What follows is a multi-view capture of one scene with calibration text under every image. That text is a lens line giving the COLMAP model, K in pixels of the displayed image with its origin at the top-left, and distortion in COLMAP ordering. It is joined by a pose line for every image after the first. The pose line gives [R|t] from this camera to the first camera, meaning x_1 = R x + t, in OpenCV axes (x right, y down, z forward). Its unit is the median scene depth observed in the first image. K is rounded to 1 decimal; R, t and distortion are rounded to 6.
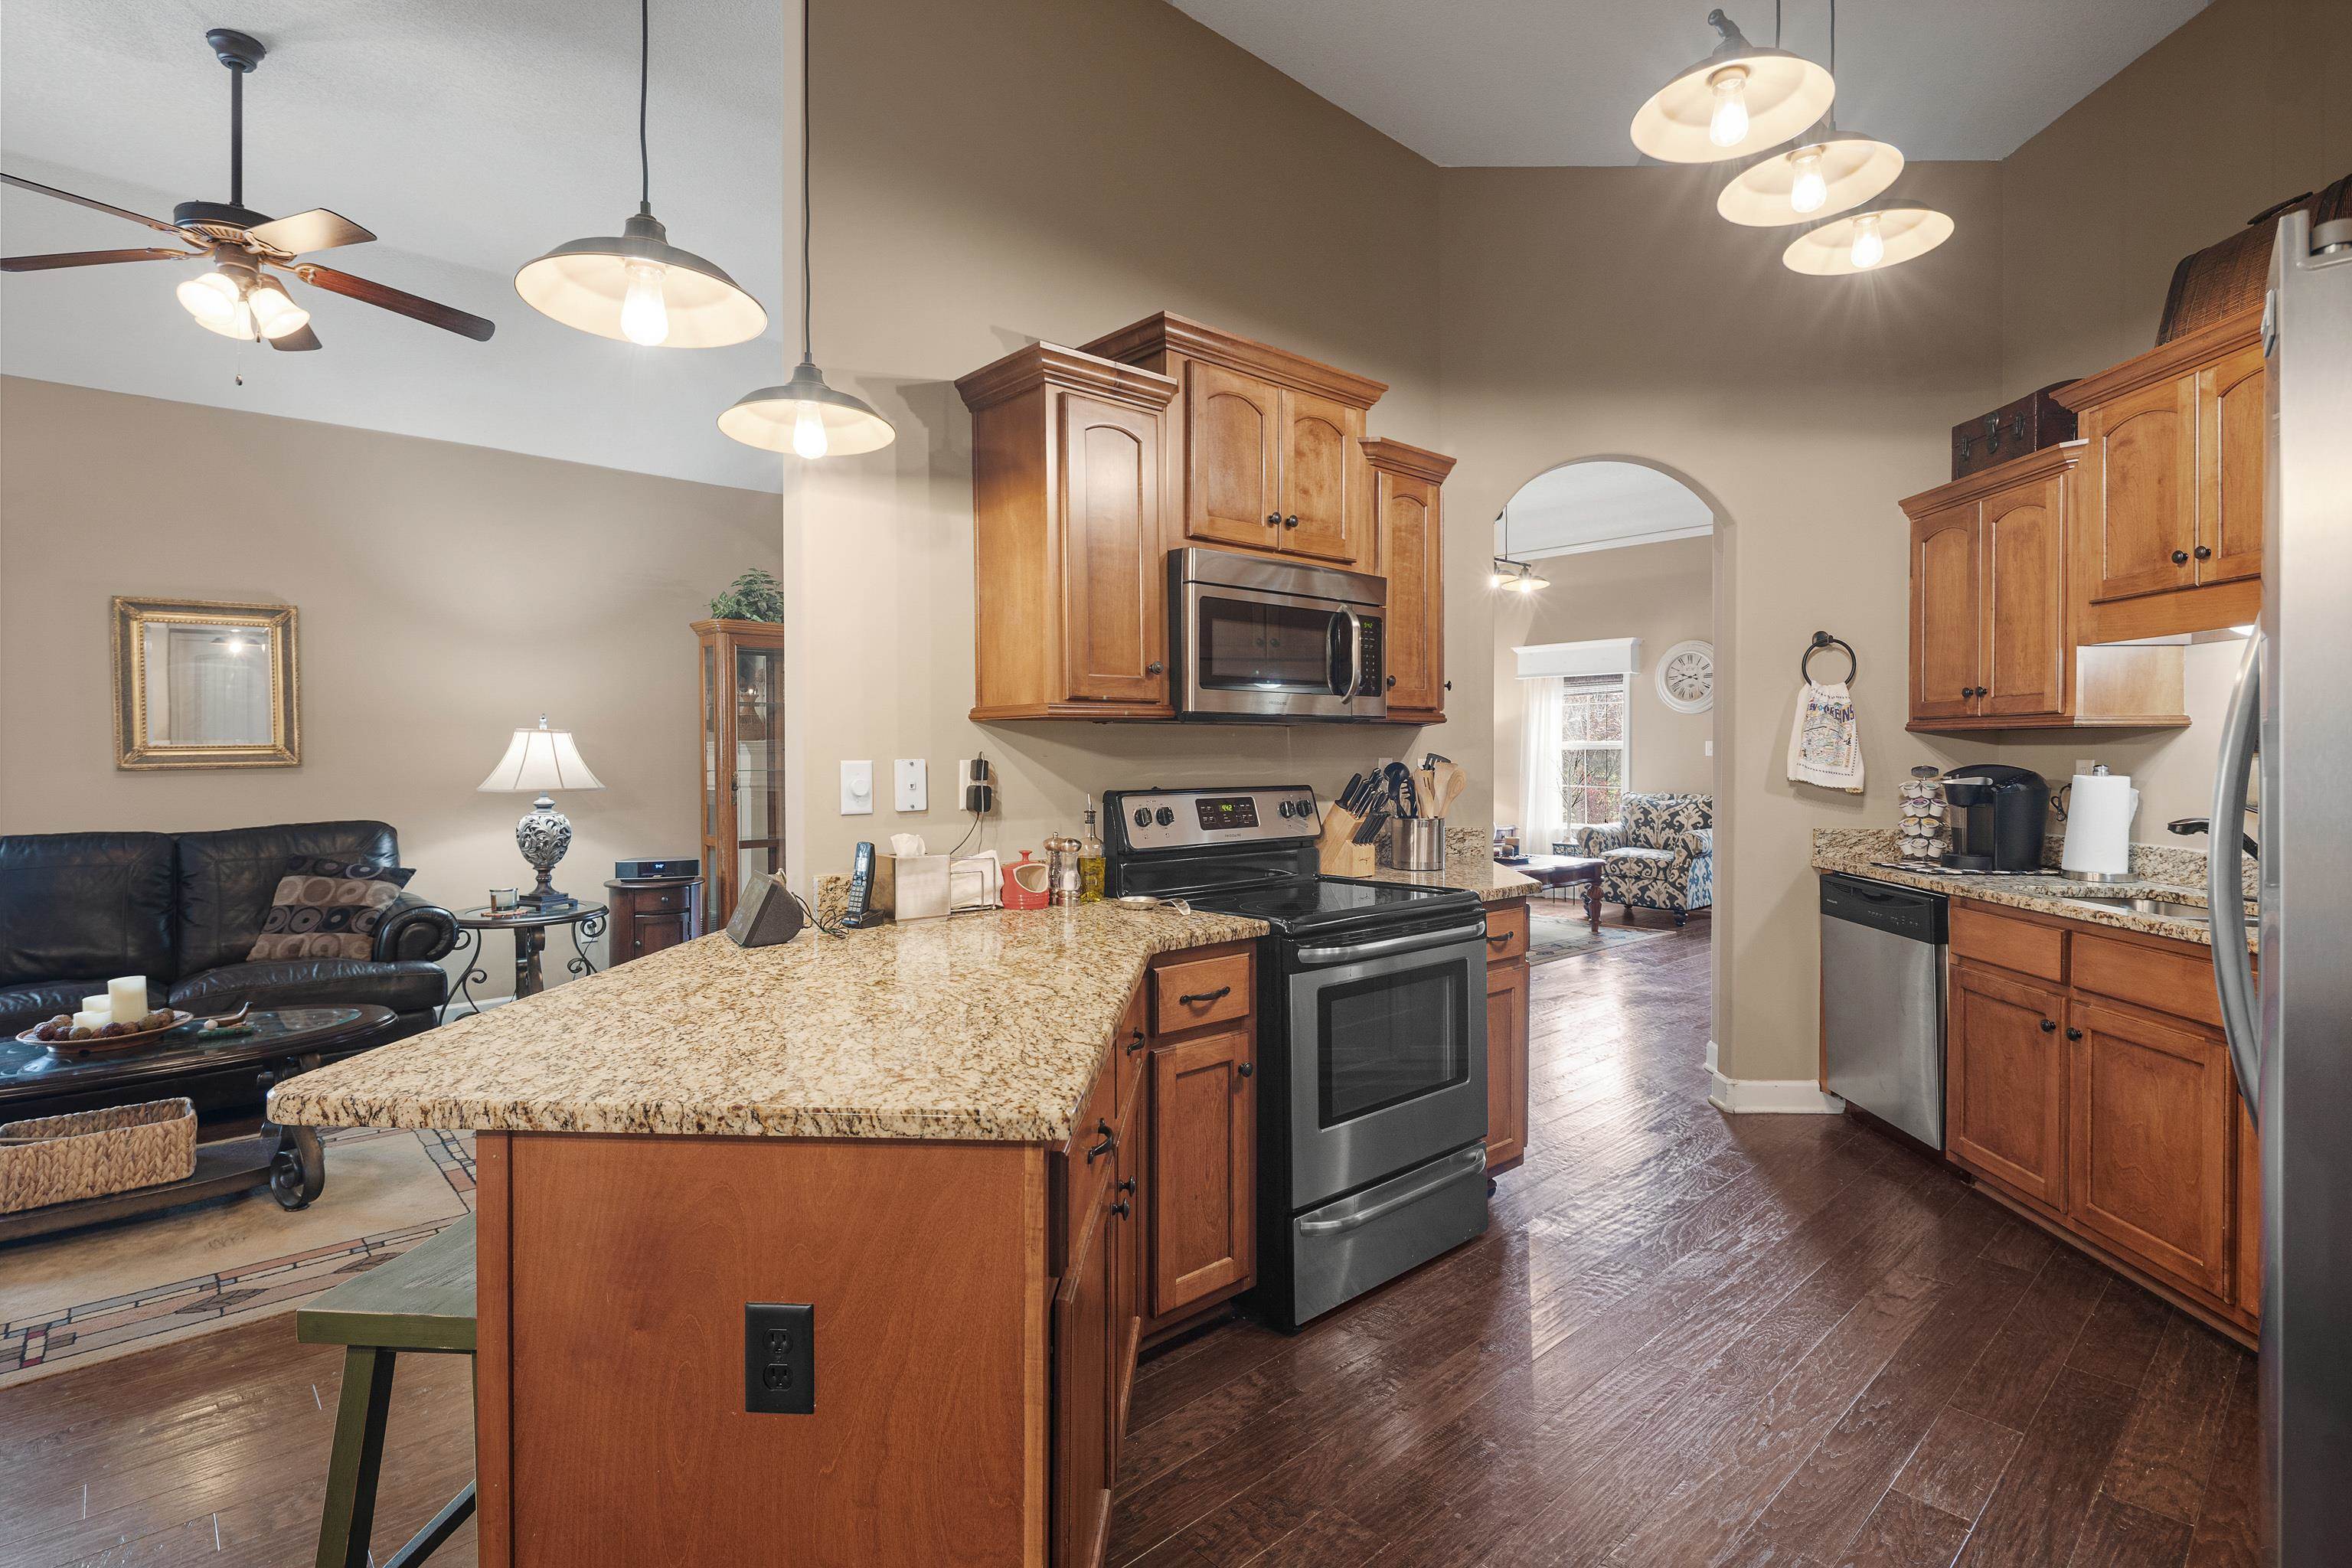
lens RADIAL K [[1134.0, 0, 1174.6], [0, 1134.0, 759.2], [0, 0, 1]] dist [-0.001065, -0.001247]
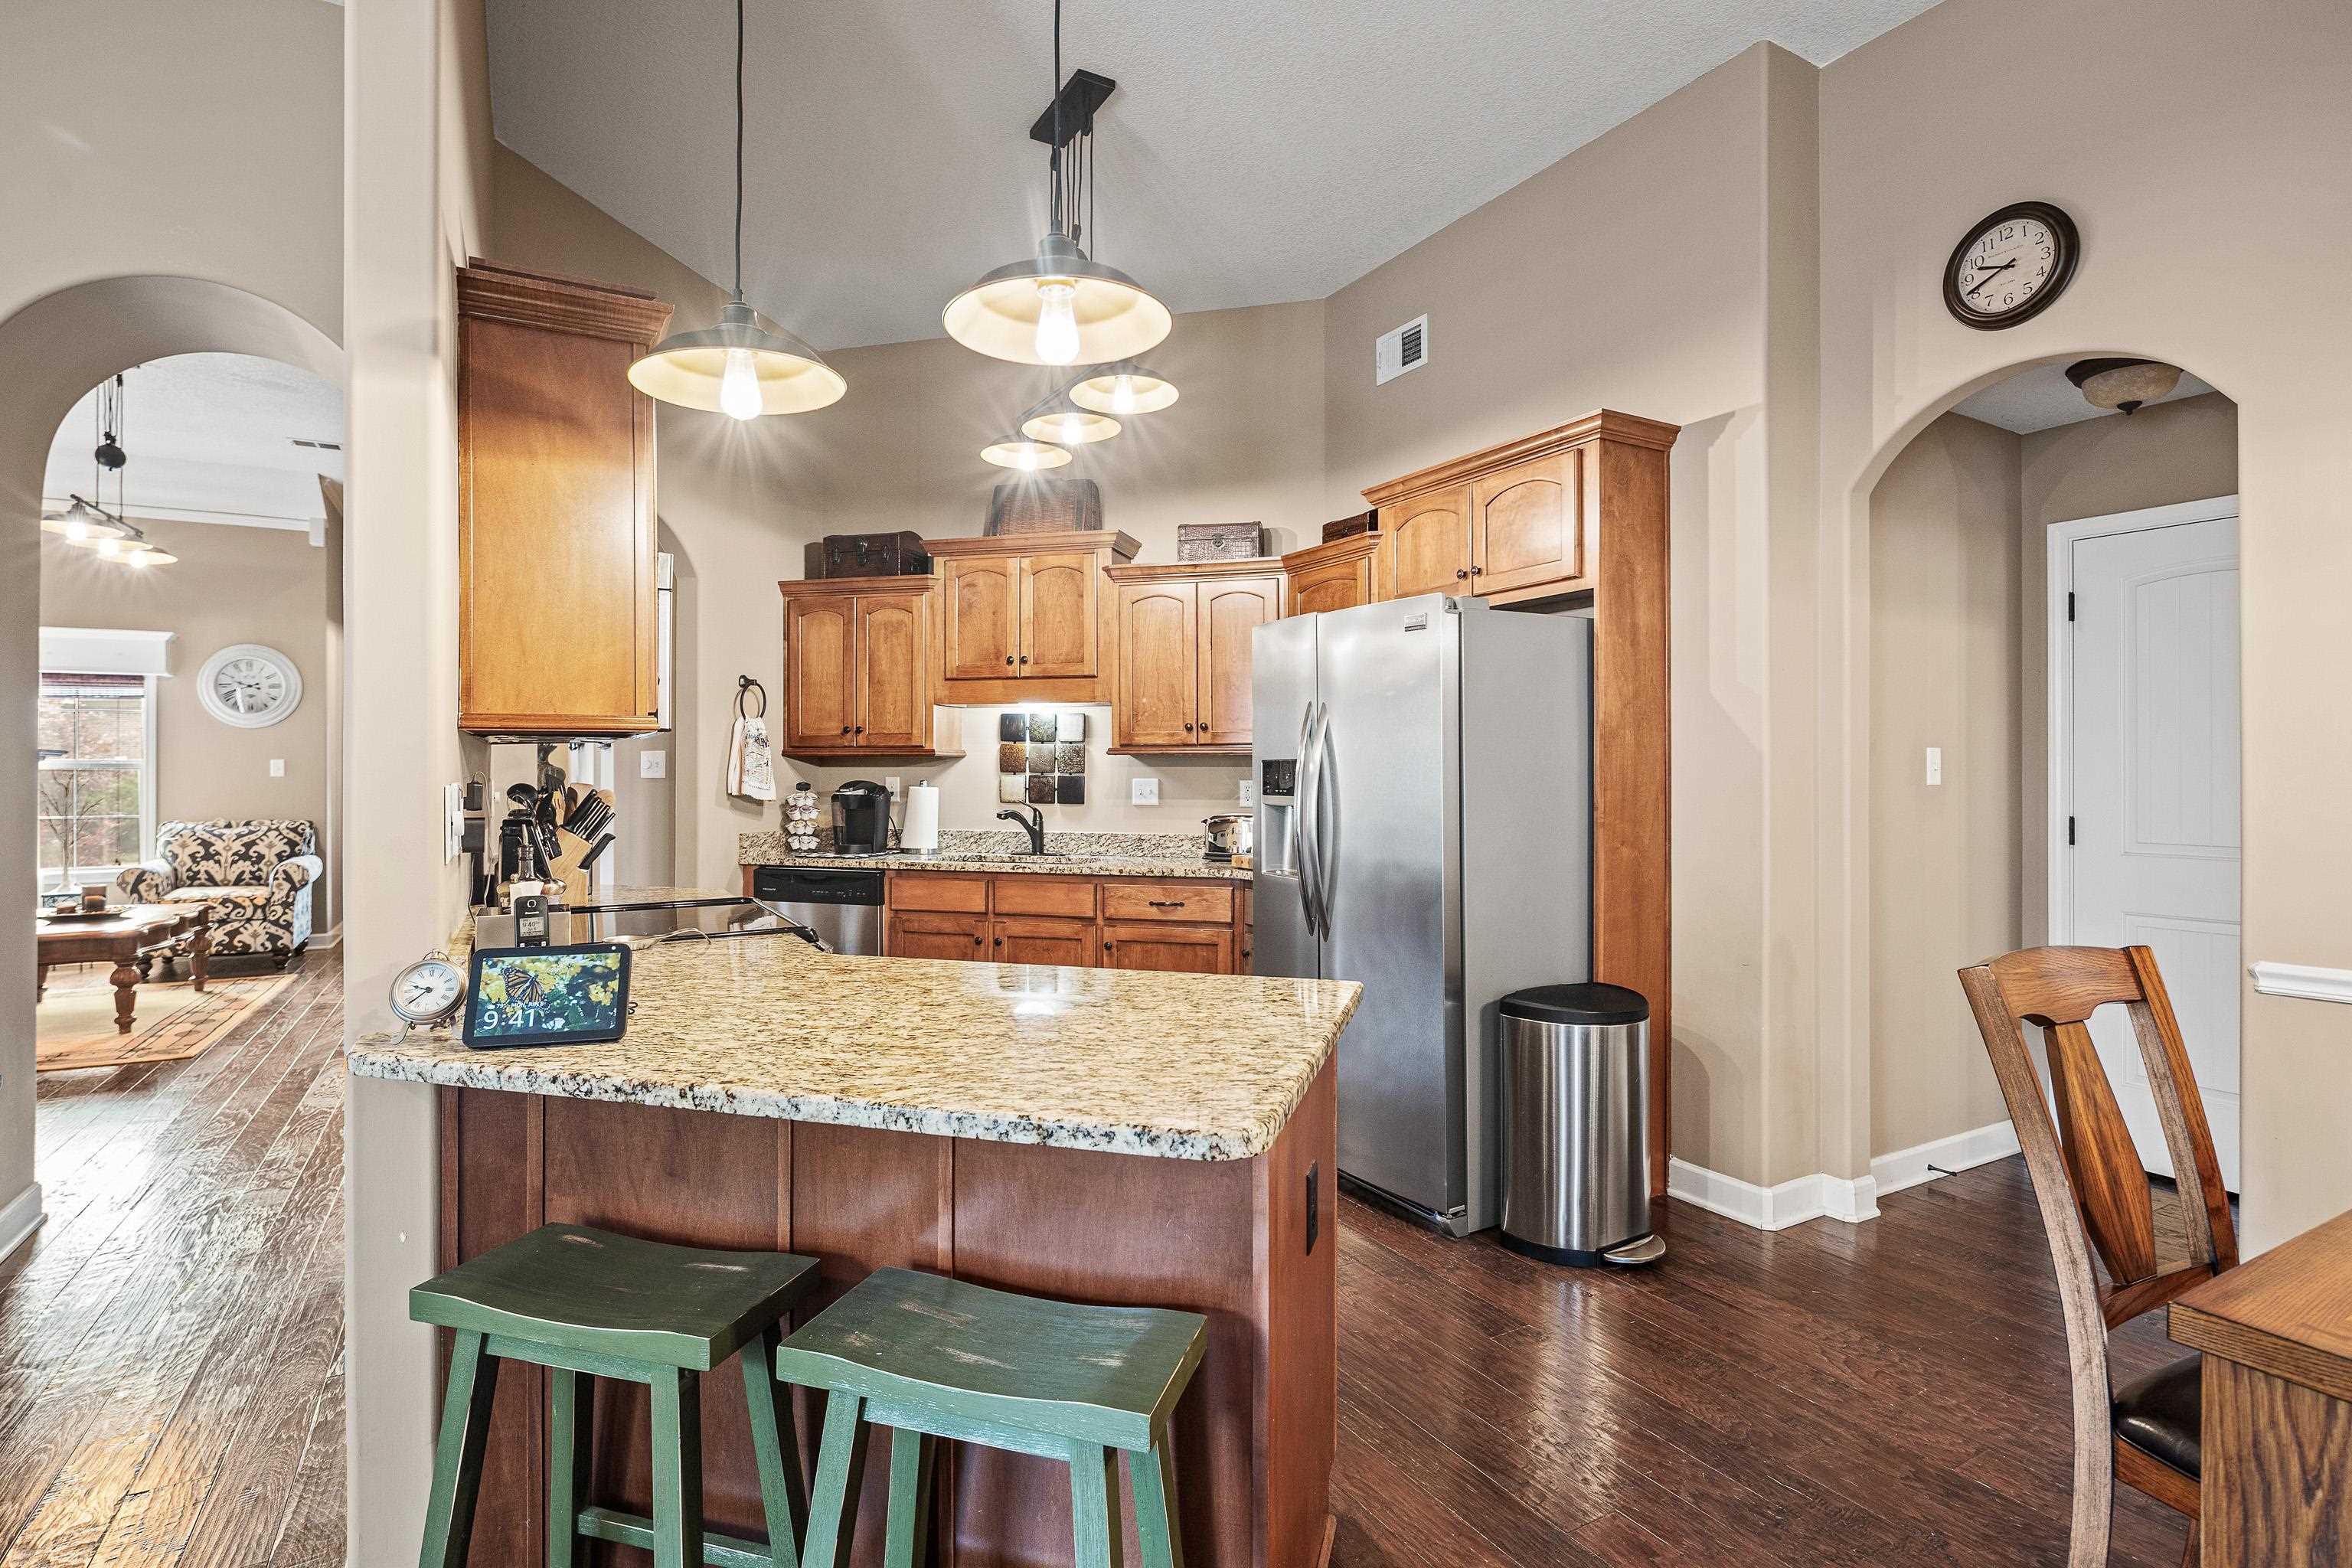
lens RADIAL K [[1142.9, 0, 1159.3], [0, 1142.9, 765.2], [0, 0, 1]] dist [0.003397, -0.001342]
pose [[0.231811, 0.005273, 0.972746, -0.490718], [0.006557, 0.999954, -0.006983, -0.001815], [-0.972739, 0.007997, 0.231766, 0.235577]]
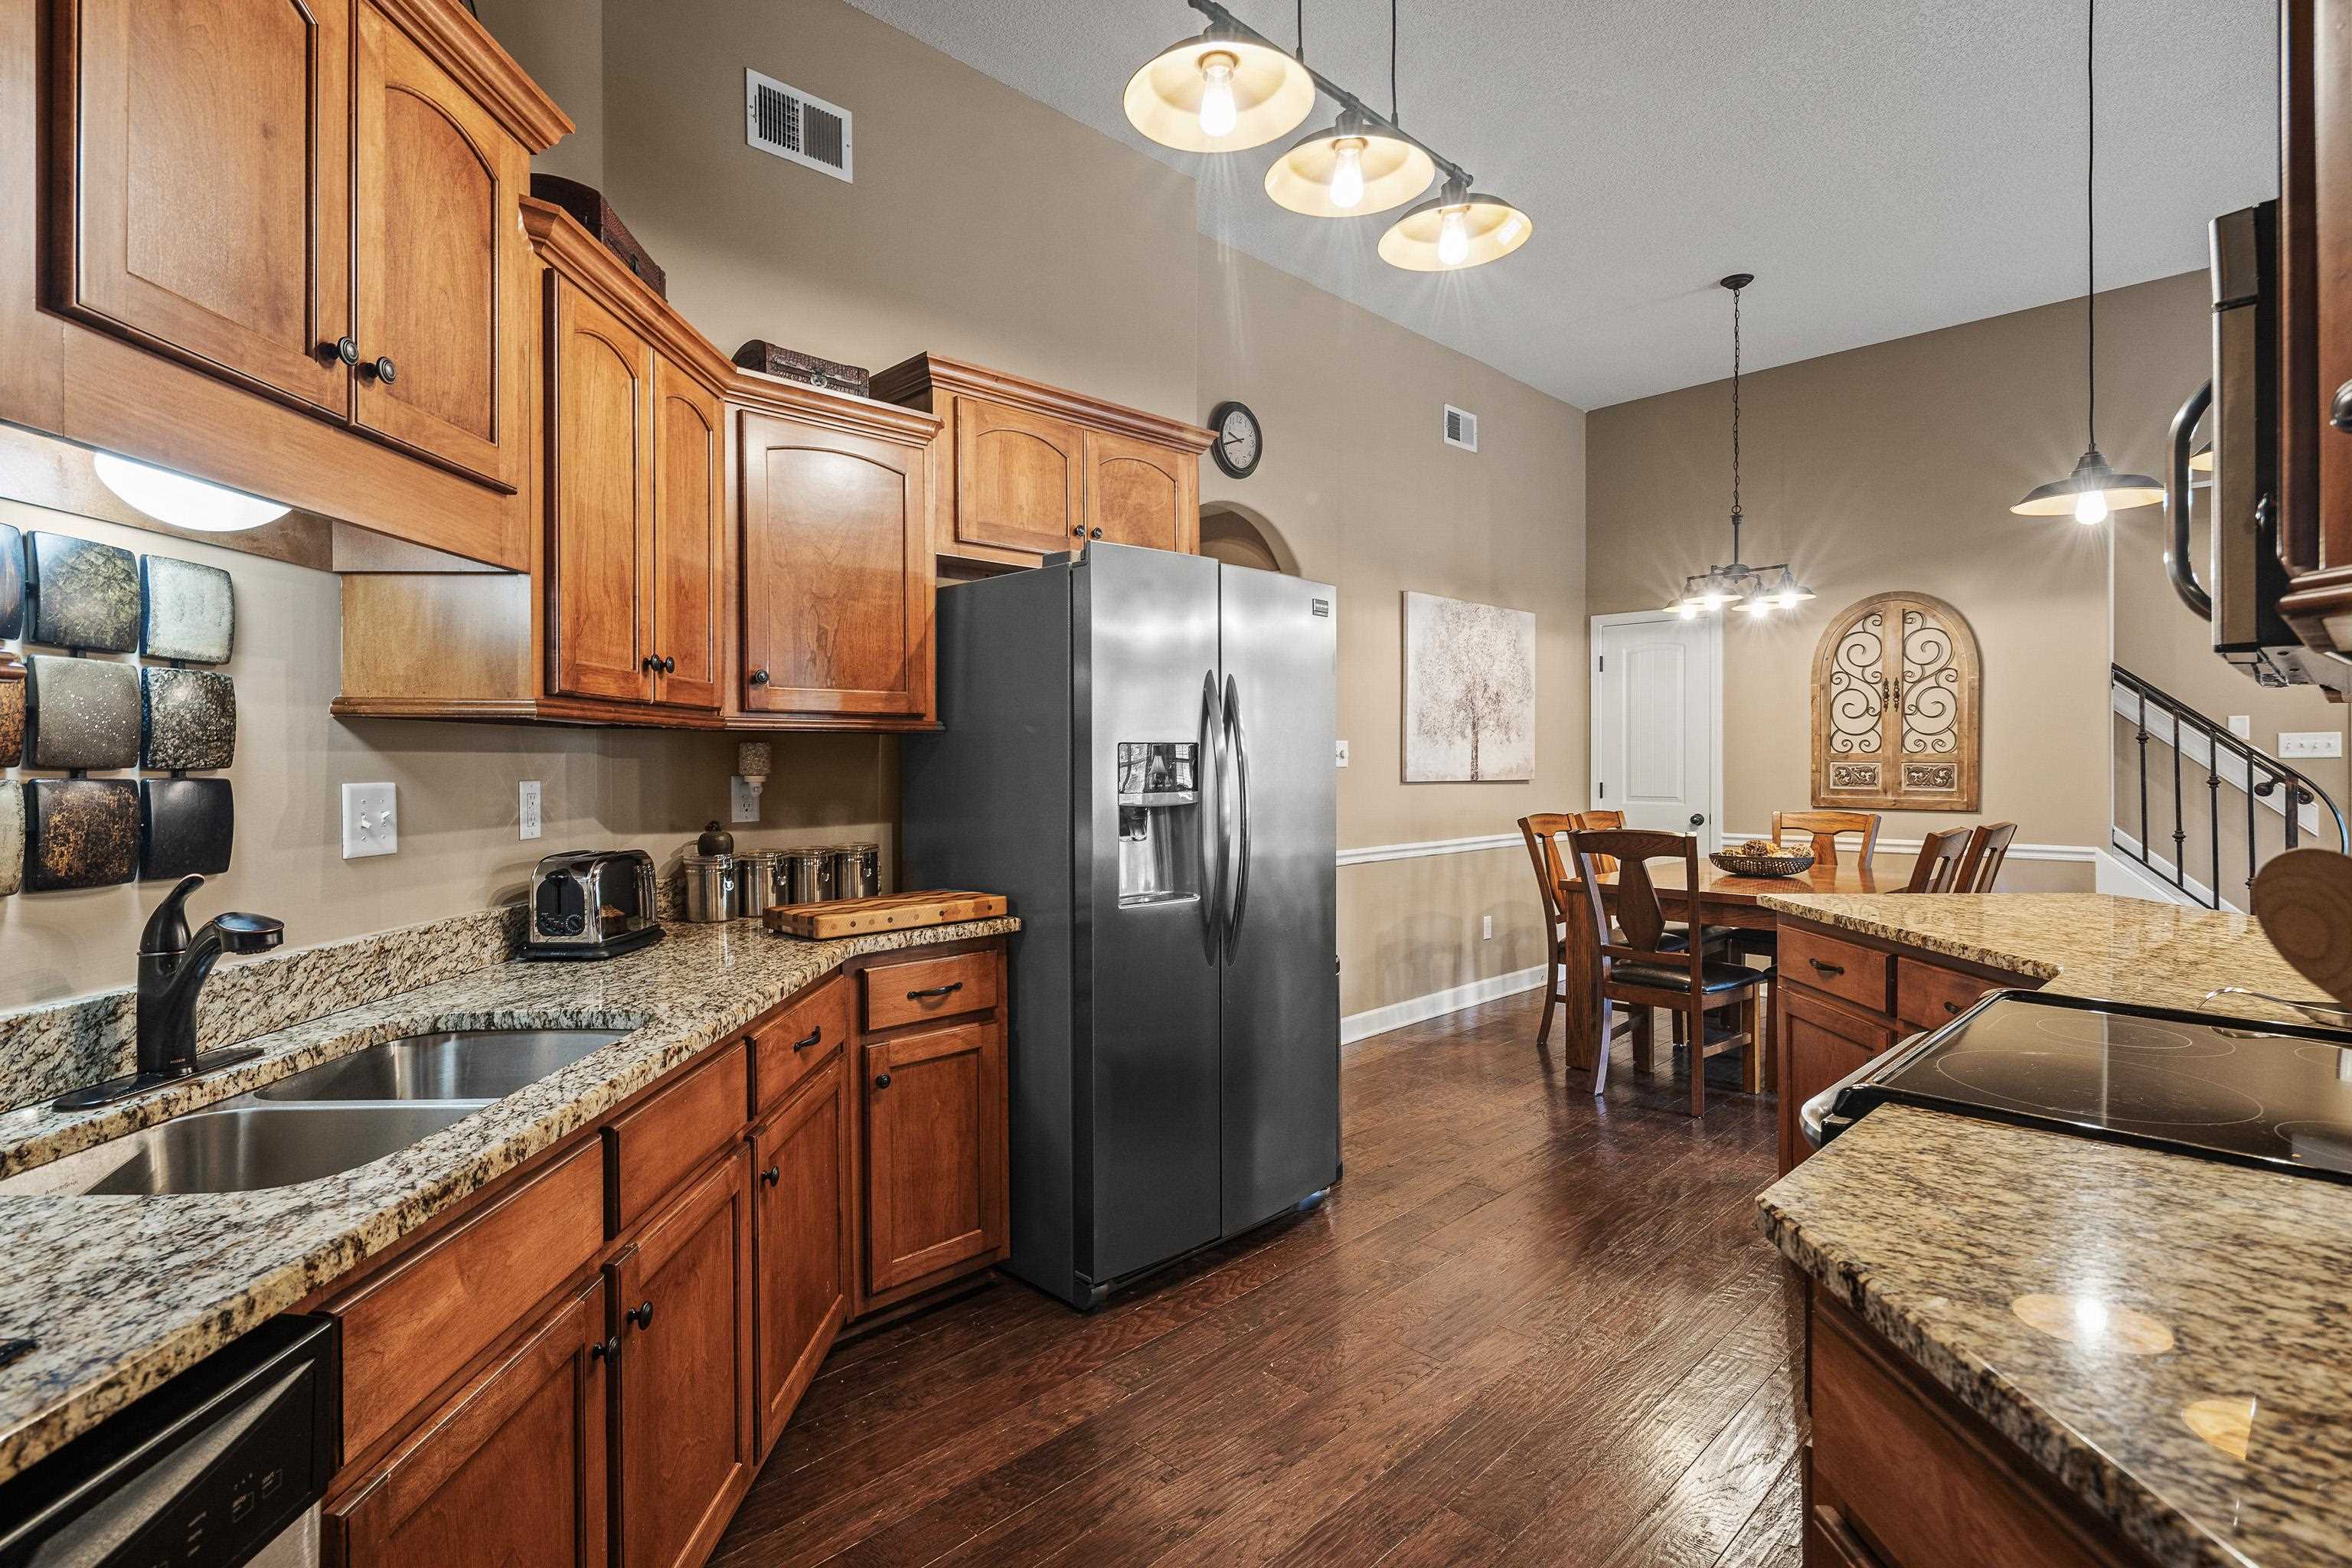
lens RADIAL K [[1132.8, 0, 1155.5], [0, 1132.8, 770.1], [0, 0, 1]] dist [0.000129, -0.000579]
pose [[-0.999701, 0.006295, -0.023607, 0.358501], [0.005921, 0.999856, 0.015877, -0.006209], [0.023704, 0.015733, -0.999595, 0.943029]]
